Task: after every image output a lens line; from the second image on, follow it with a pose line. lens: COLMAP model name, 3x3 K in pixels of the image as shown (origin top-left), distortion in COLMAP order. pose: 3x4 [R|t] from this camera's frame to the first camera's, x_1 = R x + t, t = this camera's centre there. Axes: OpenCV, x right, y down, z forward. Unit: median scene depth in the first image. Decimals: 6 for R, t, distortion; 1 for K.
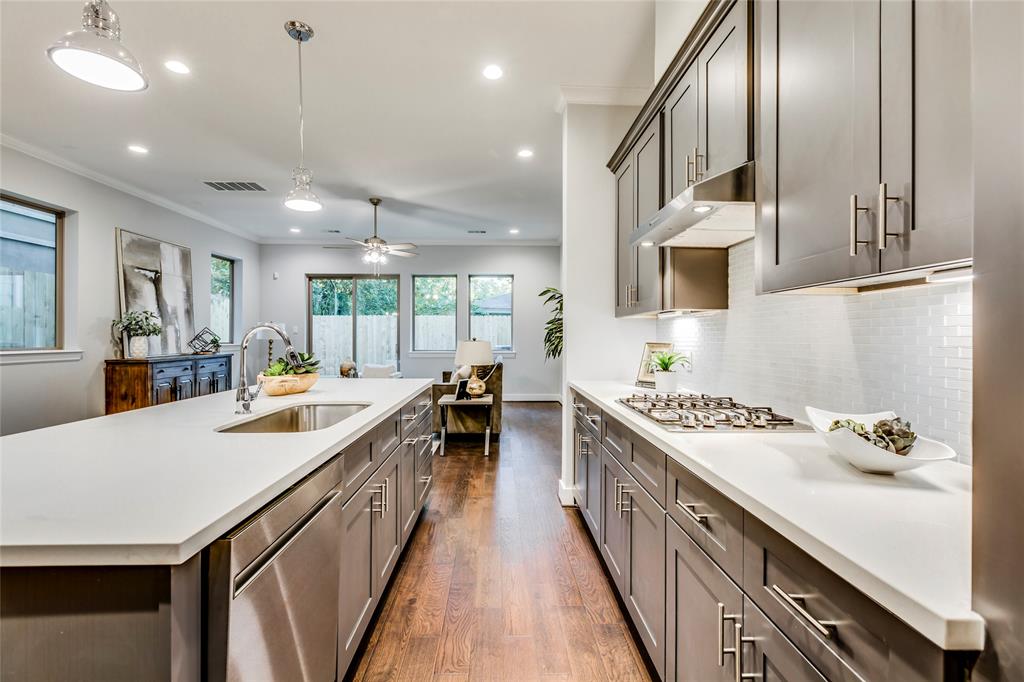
lens RADIAL K [[460.4, 0, 507.3], [0, 460.4, 333.7], [0, 0, 1]] dist [-0.000585, 0.000596]
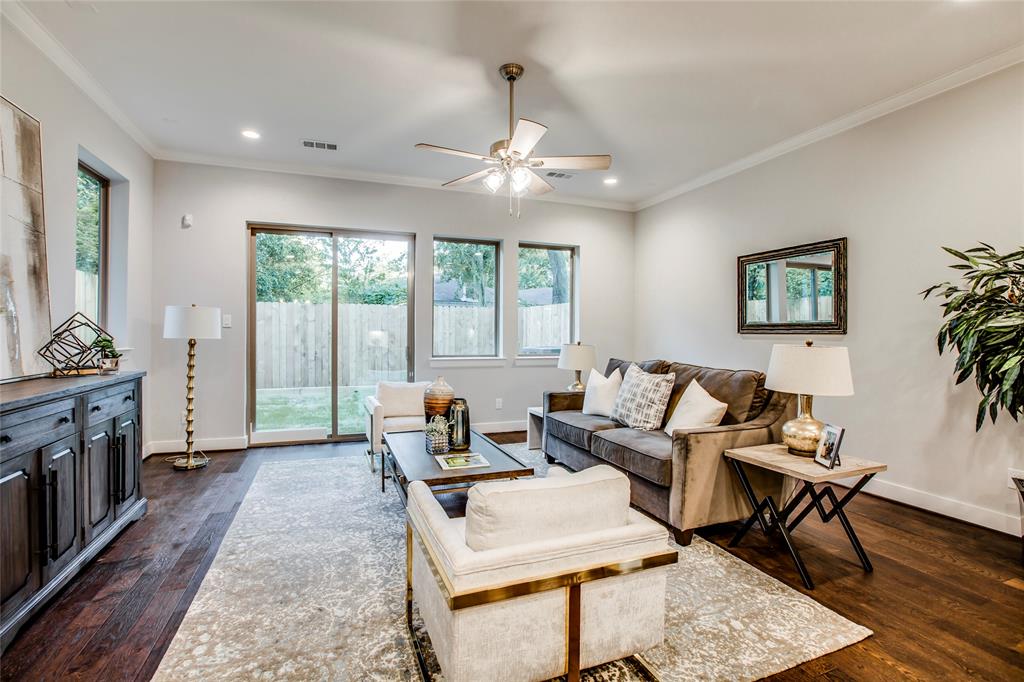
lens RADIAL K [[465.9, 0, 505.5], [0, 465.9, 334.9], [0, 0, 1]] dist [-0.024919, 0.000798]
pose [[0.942582, 0.004024, 0.333950, -0.496515], [-0.007532, 0.999929, 0.009209, 0.000626], [-0.333889, -0.011196, 0.942546, 0.548693]]
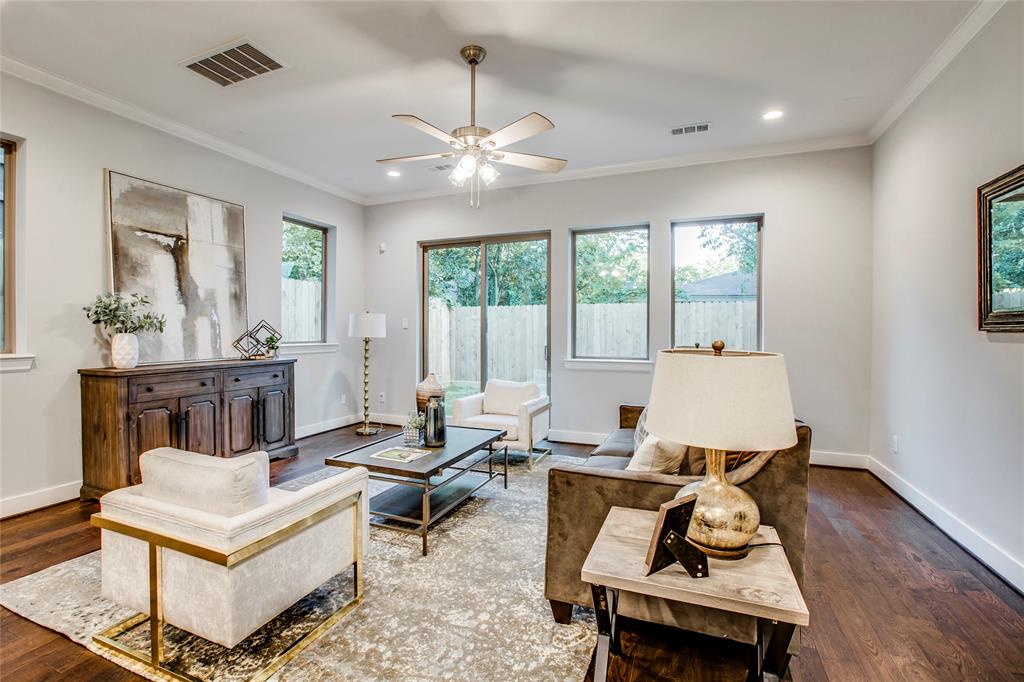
lens RADIAL K [[480.6, 0, 482.9], [0, 480.6, 335.9], [0, 0, 1]] dist [-0.049384, 0.000686]
pose [[0.904419, 0.004519, -0.426622, -0.068508], [0.000946, 0.999920, 0.012596, 0.001723], [0.426645, -0.011795, 0.904342, 0.592337]]
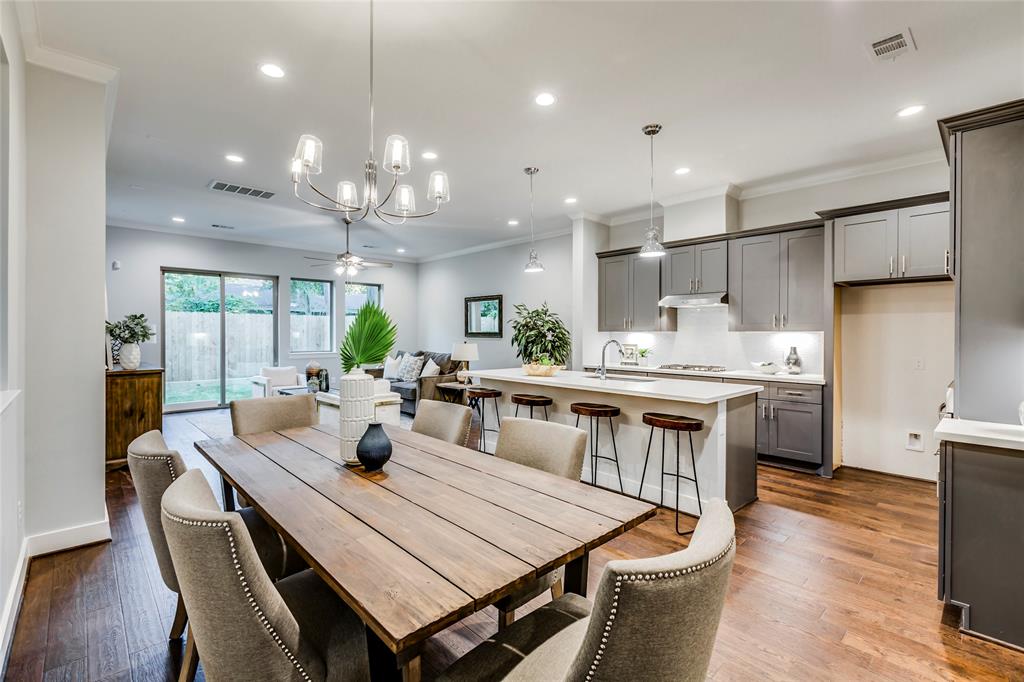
lens RADIAL K [[460.4, 0, 507.3], [0, 460.4, 333.7], [0, 0, 1]] dist [-0.000585, 0.000596]
pose [[0.738480, -0.000680, 0.674275, -0.815010], [-0.006155, 0.999951, 0.007749, -0.022328], [-0.674247, -0.009872, 0.738440, -0.114171]]
